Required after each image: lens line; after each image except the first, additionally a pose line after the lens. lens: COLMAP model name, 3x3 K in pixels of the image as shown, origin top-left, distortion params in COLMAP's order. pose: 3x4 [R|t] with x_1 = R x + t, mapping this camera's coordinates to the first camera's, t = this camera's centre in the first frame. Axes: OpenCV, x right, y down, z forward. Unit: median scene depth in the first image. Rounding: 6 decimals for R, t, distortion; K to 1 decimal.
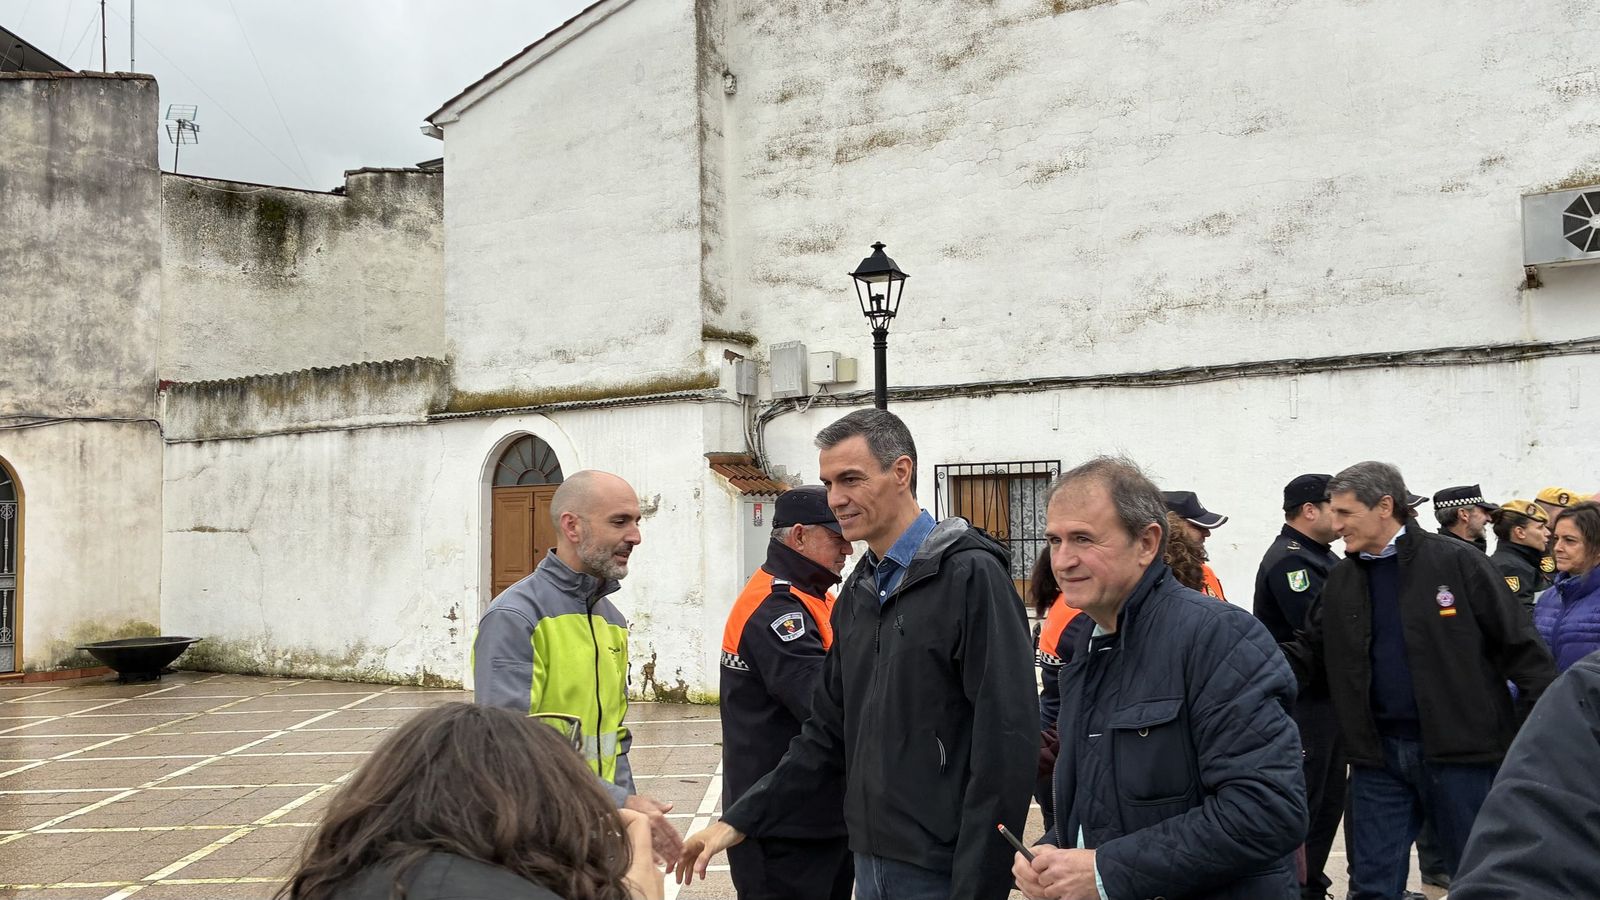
lens RADIAL K [[1291.0, 0, 800.0], [0, 1291.0, 450.0], [0, 0, 1]] dist [0.001957, 0.014532]
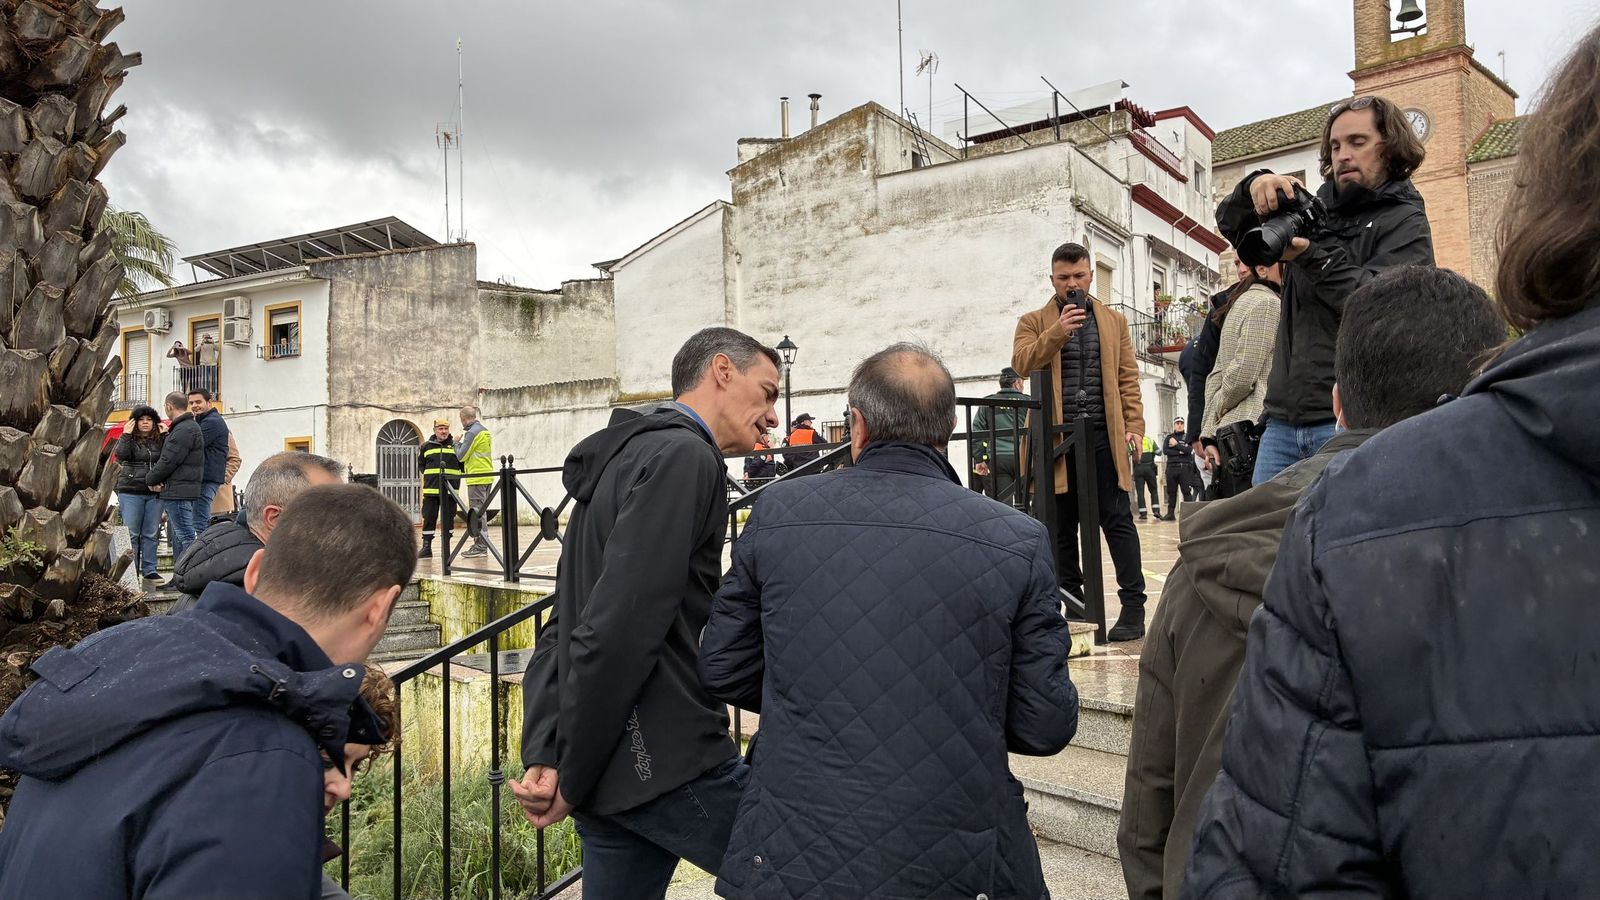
lens RADIAL K [[1074.1, 0, 797.4], [0, 1074.1, 423.7], [0, 0, 1]] dist [0.046980, -0.056819]
pose [[0.997270, -0.011652, -0.072918, 0.152672], [0.011508, 0.999931, -0.002400, 0.014130], [0.072941, 0.001554, 0.997335, -0.738468]]
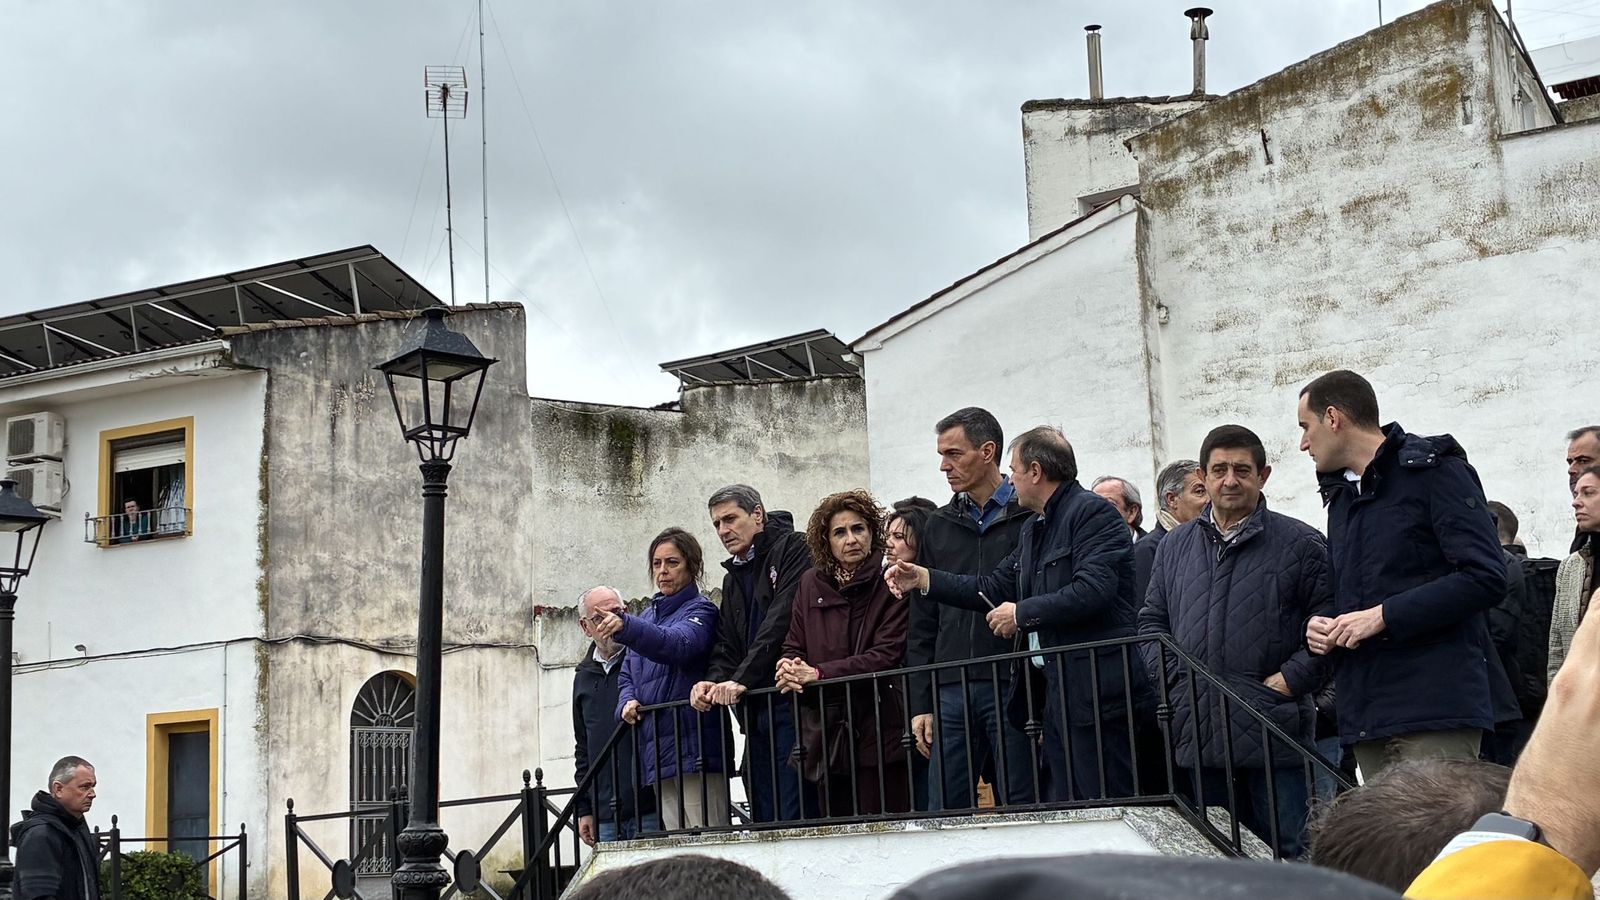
lens RADIAL K [[2012.9, 0, 799.1], [0, 2012.9, 450.5], [0, 0, 1]] dist [0.218454, -0.899593]
pose [[0.999544, -0.028491, -0.010021, -0.286814], [0.026851, 0.990205, -0.137018, 0.048404], [0.013826, 0.136686, 0.990518, -0.570662]]
